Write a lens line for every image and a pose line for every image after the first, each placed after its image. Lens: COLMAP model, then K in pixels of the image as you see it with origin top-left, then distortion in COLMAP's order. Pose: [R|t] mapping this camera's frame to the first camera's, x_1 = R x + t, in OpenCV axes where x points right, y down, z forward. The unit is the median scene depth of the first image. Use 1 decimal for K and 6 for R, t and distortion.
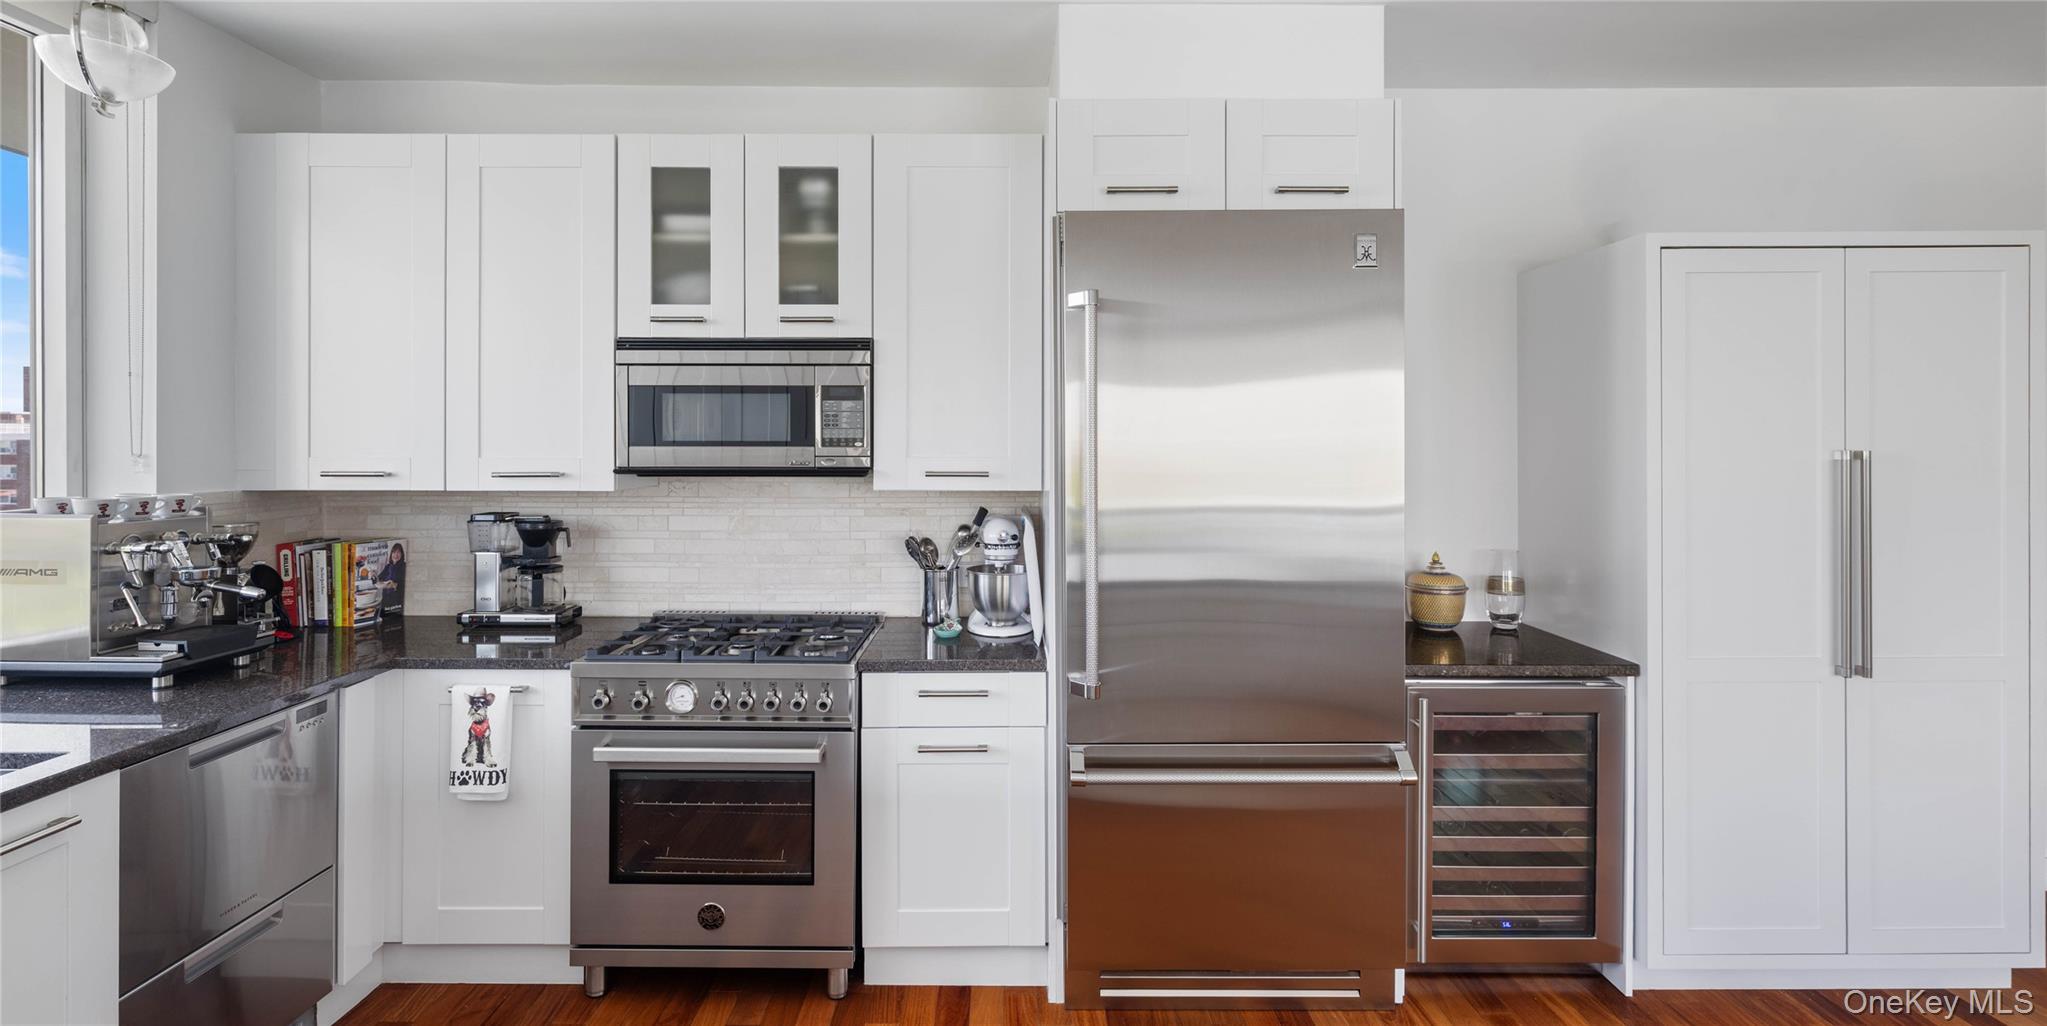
lens RADIAL K [[945.0, 0, 1024.2], [0, 945.0, 445.4], [0, 0, 1]] dist [0.004875, 0.000218]
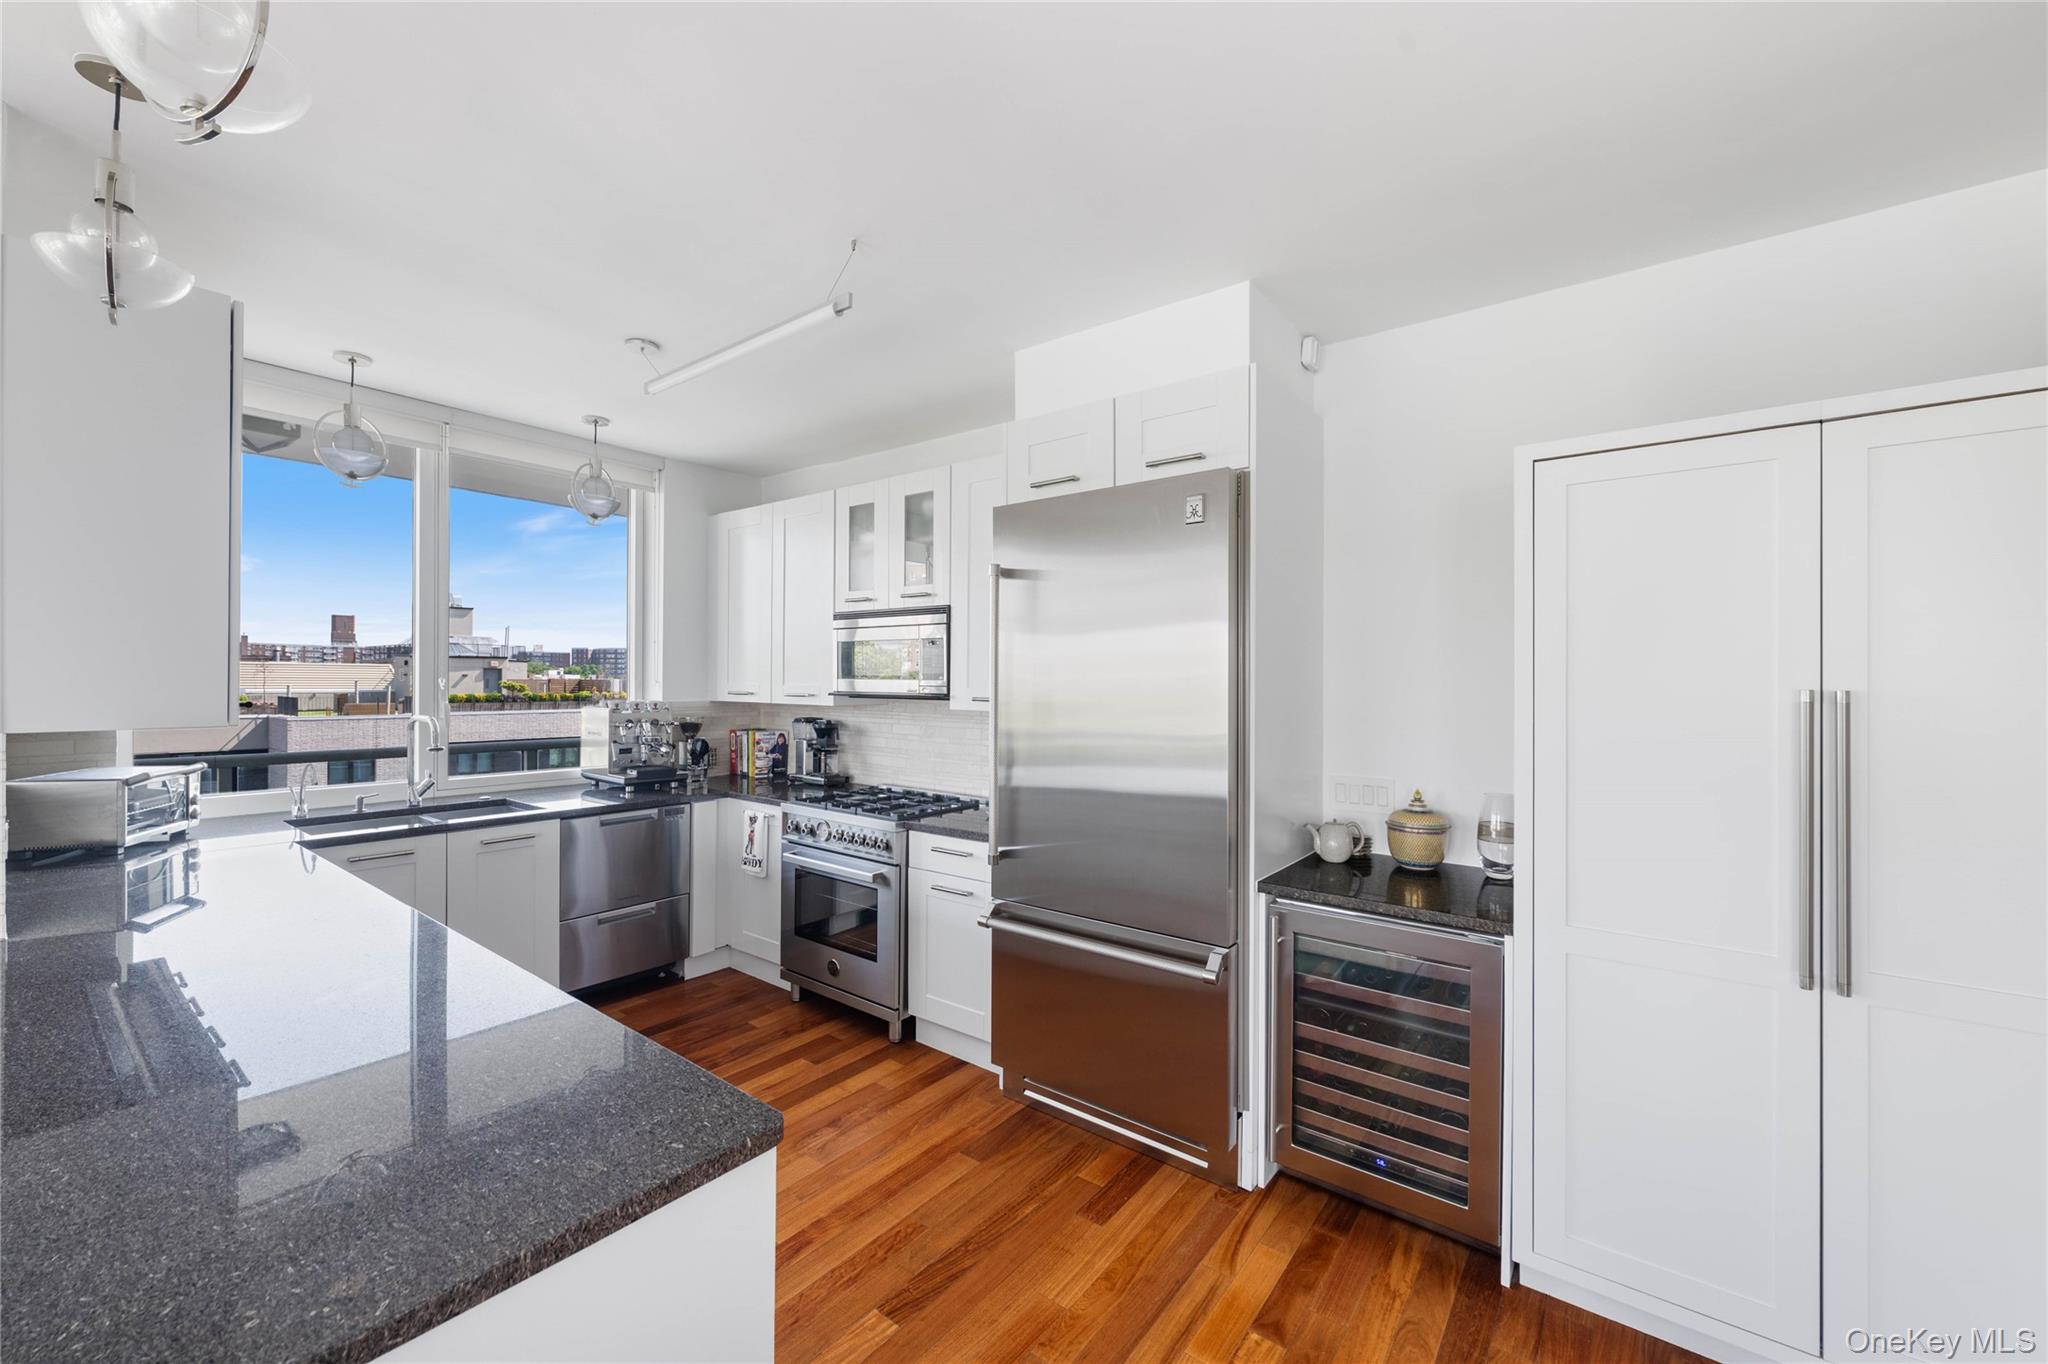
lens RADIAL K [[801.5, 0, 1024.0], [0, 801.5, 682.0], [0, 0, 1]] dist [0.011634, 0.000039]
pose [[0.792638, 0.006242, -0.609660, 0.684149], [-0.006938, 0.999975, 0.001219, 0.002789], [0.609653, 0.003264, 0.792662, 0.093897]]
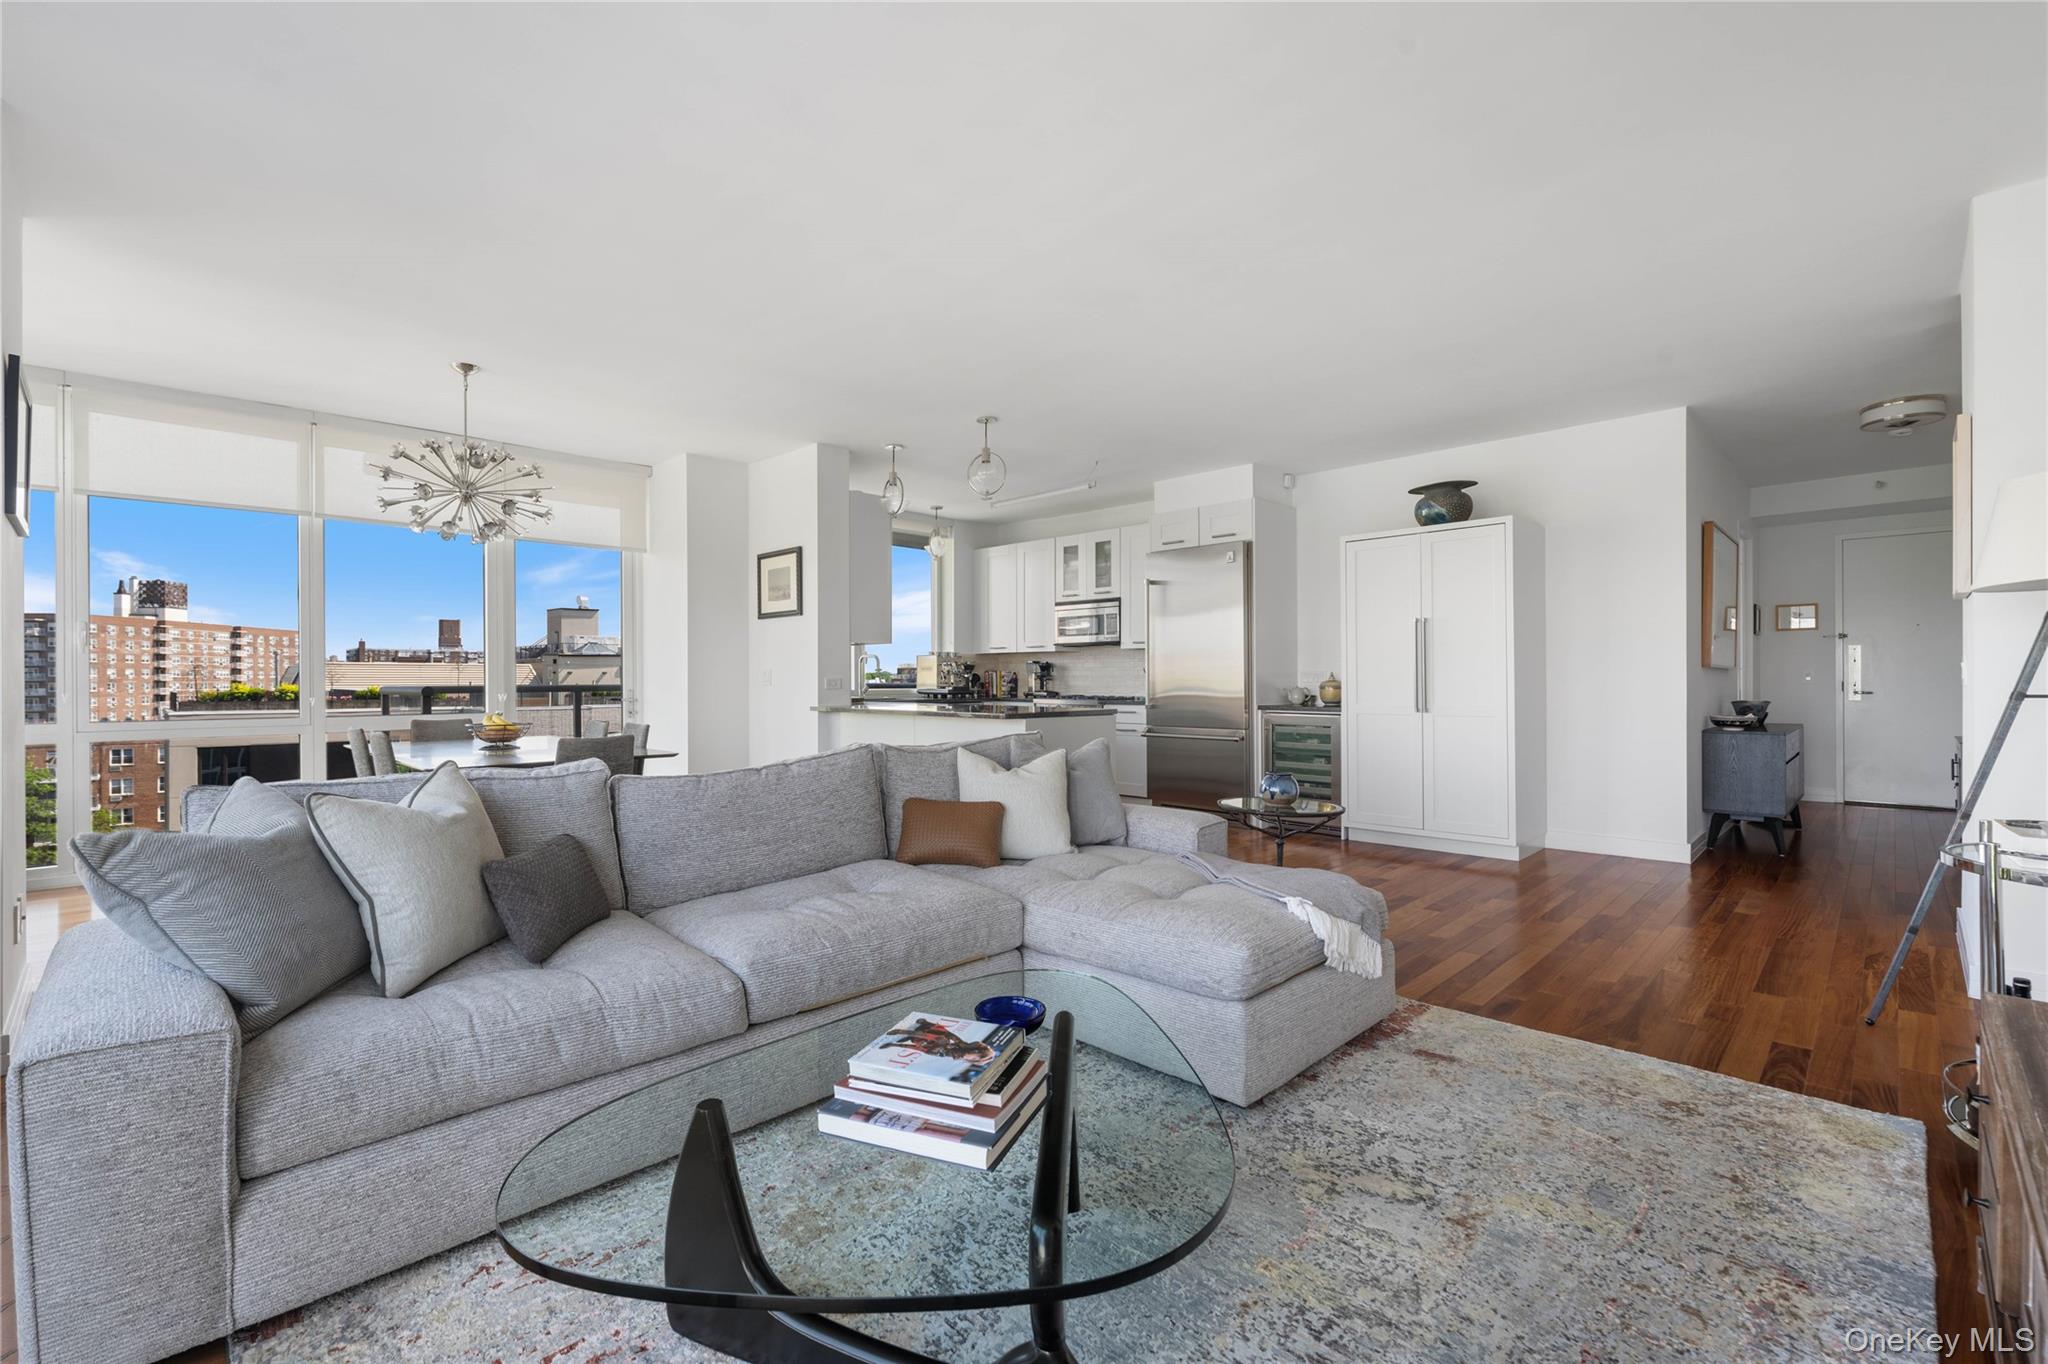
lens RADIAL K [[886.5, 0, 1024.0], [0, 886.5, 682.0], [0, 0, 1]] dist [0.000003, -0.000101]
pose [[0.713297, -0.000028, -0.700862, 1.557940], [0.002960, 0.999991, 0.002973, 0.141575], [0.700856, -0.004195, 0.713291, -1.174886]]
